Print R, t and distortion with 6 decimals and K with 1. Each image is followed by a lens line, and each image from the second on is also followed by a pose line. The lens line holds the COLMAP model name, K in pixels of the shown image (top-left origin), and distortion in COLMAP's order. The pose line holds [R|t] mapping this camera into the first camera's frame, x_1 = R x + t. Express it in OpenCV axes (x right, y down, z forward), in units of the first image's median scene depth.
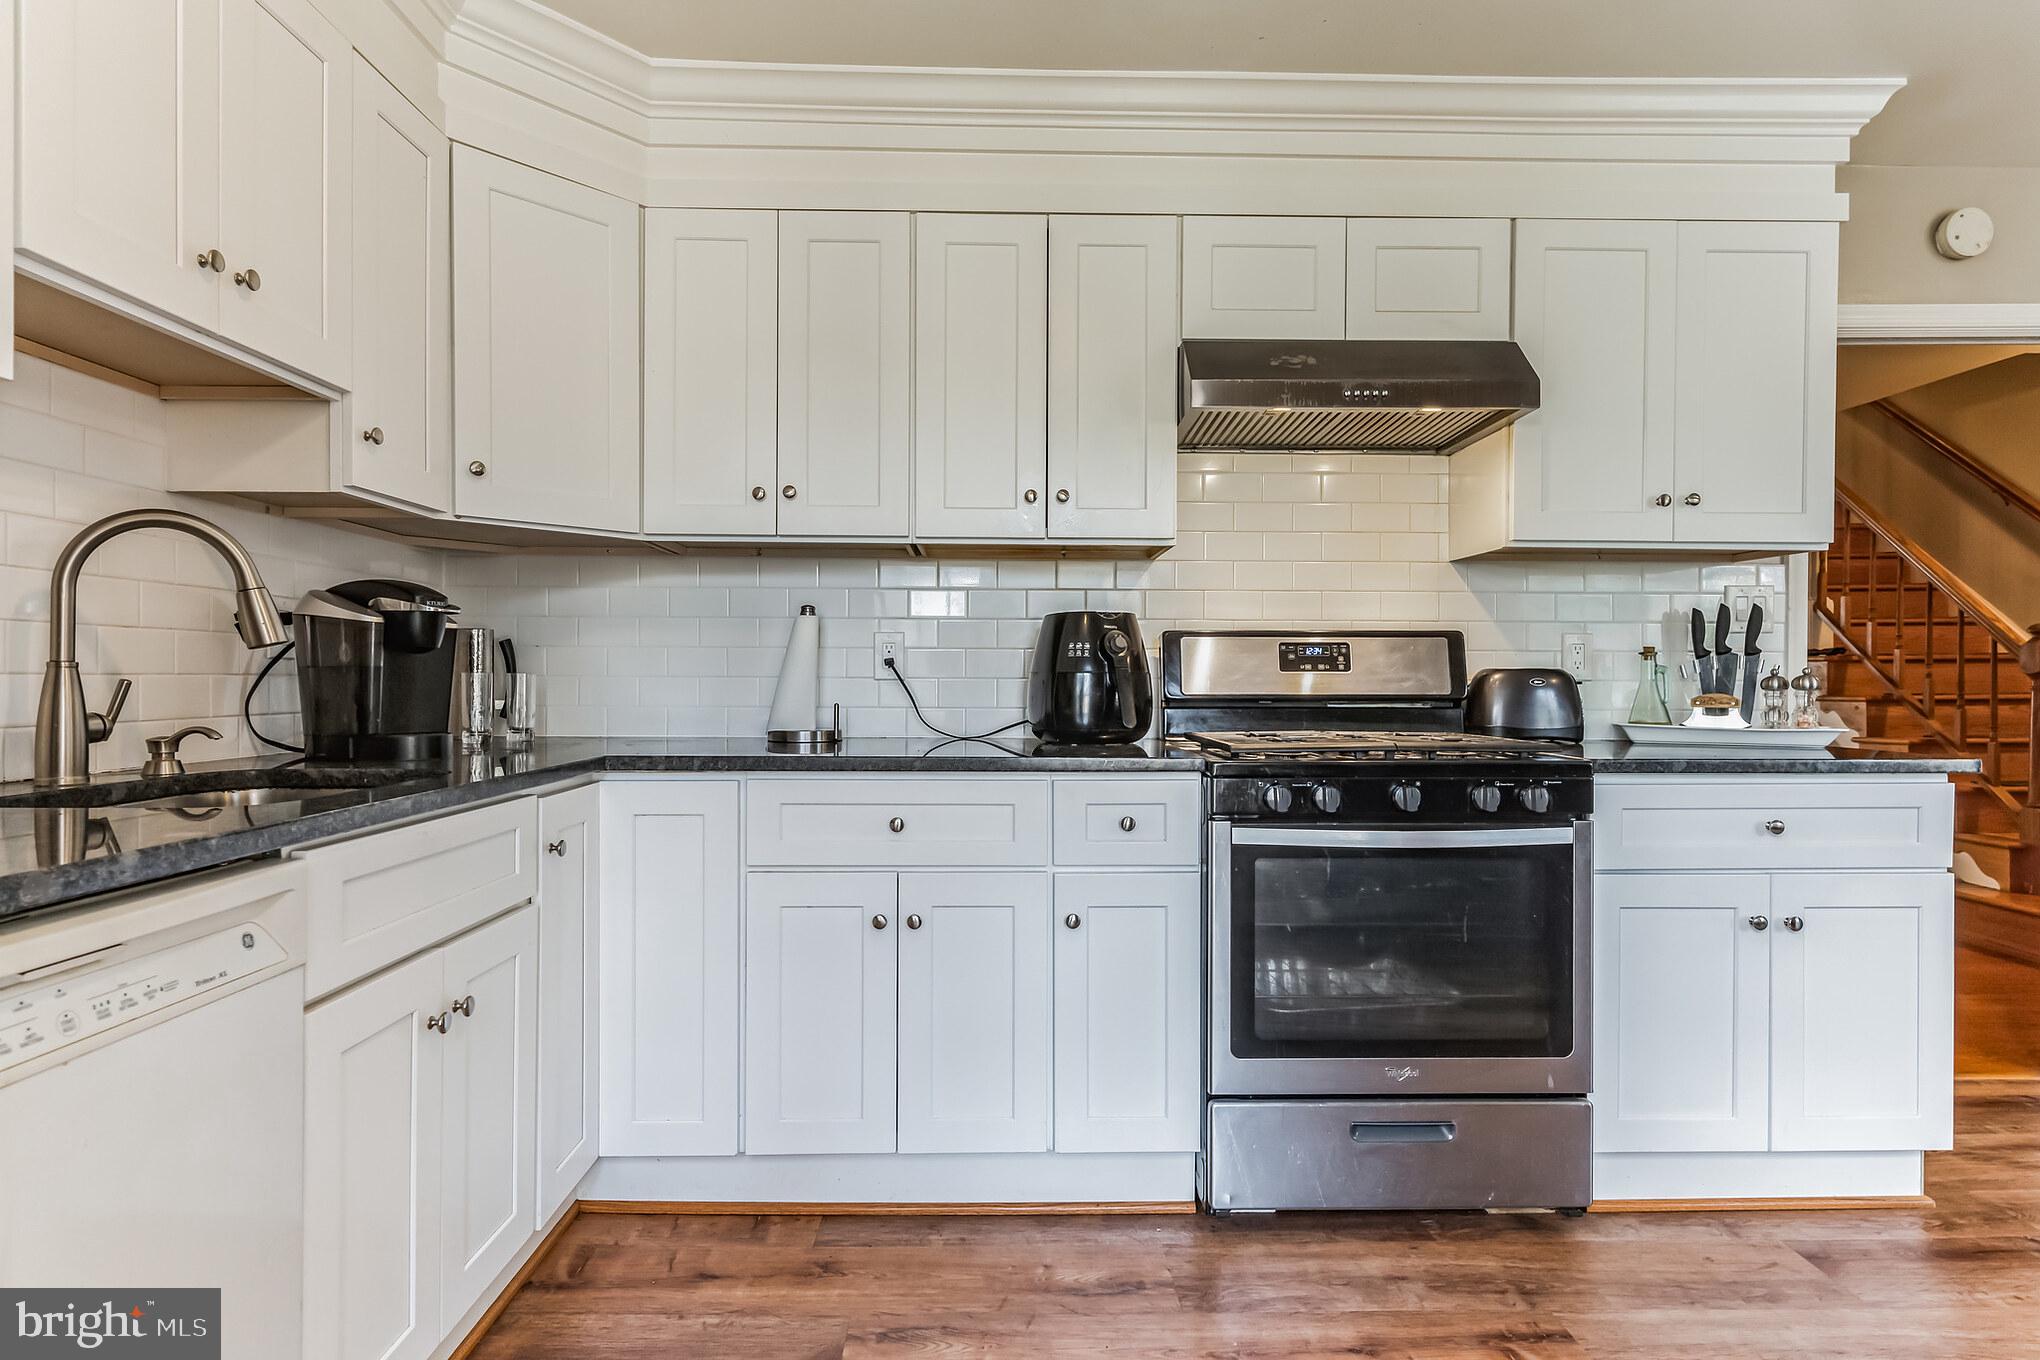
lens RADIAL K [[1043.0, 0, 1020.0], [0, 1043.0, 680.0], [0, 0, 1]] dist [0.002699, -0.000018]
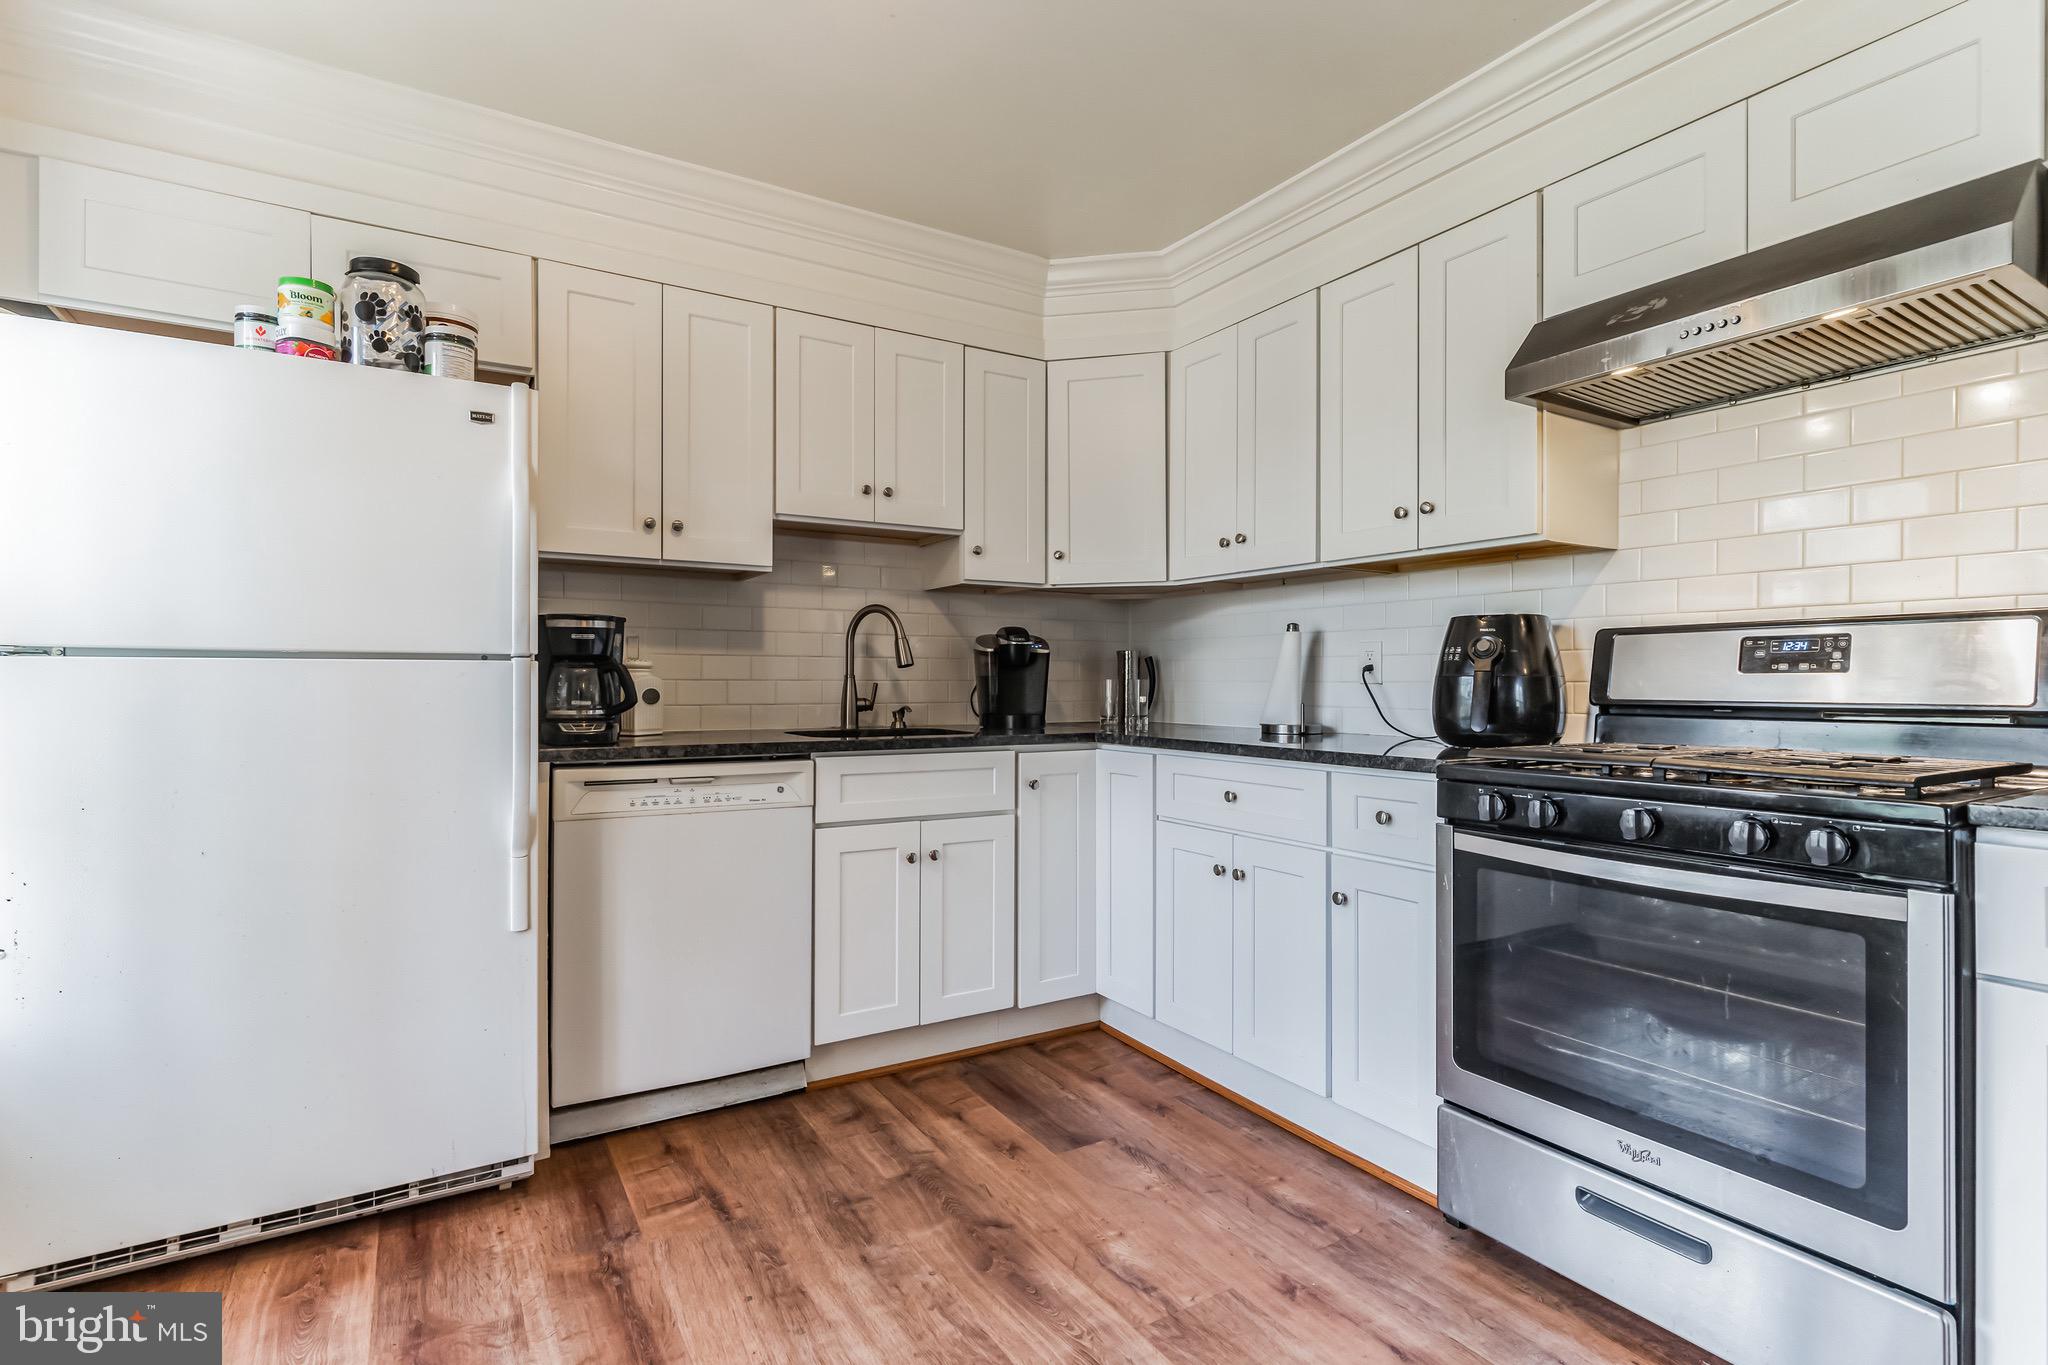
lens RADIAL K [[977.6, 0, 1024.0], [0, 977.6, 682.5], [0, 0, 1]] dist [0.001629, -0.000336]
pose [[0.504683, -0.001581, -0.863303, 0.782911], [-0.001771, 0.999994, -0.002867, 0.002887], [0.863303, 0.002975, 0.504678, 0.175938]]
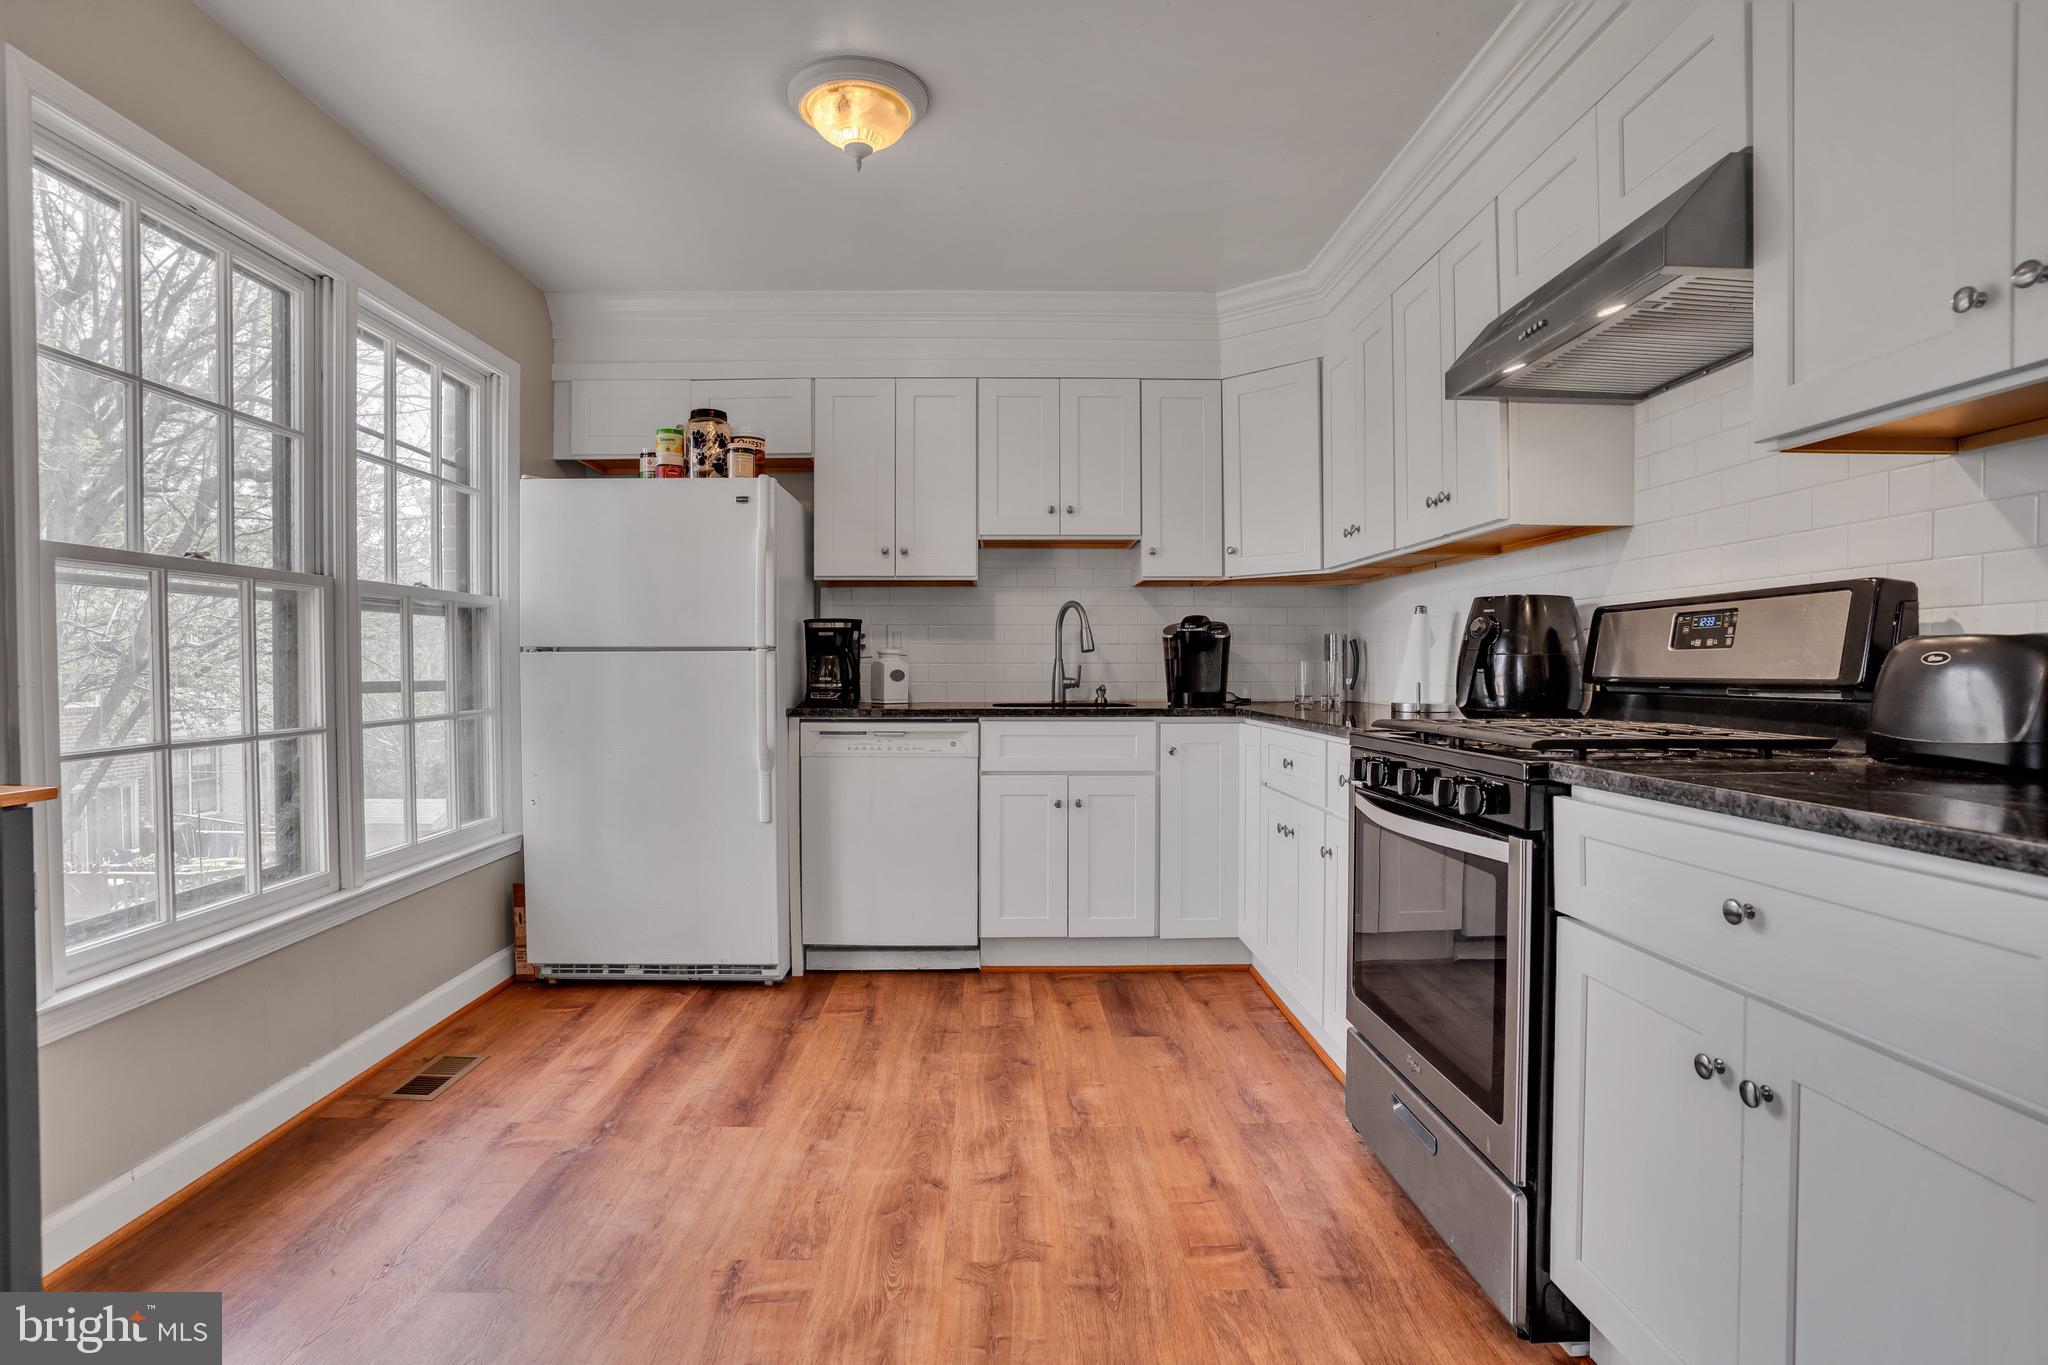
lens RADIAL K [[1013.6, 0, 1024.0], [0, 1013.6, 682.5], [0, 0, 1]] dist [-0.086693, 0.032902]
pose [[0.006686, 0.010530, -0.999922, 1.261862], [-0.000191, 0.999945, 0.010529, 0.011827], [0.999978, 0.000121, 0.006687, 0.621983]]
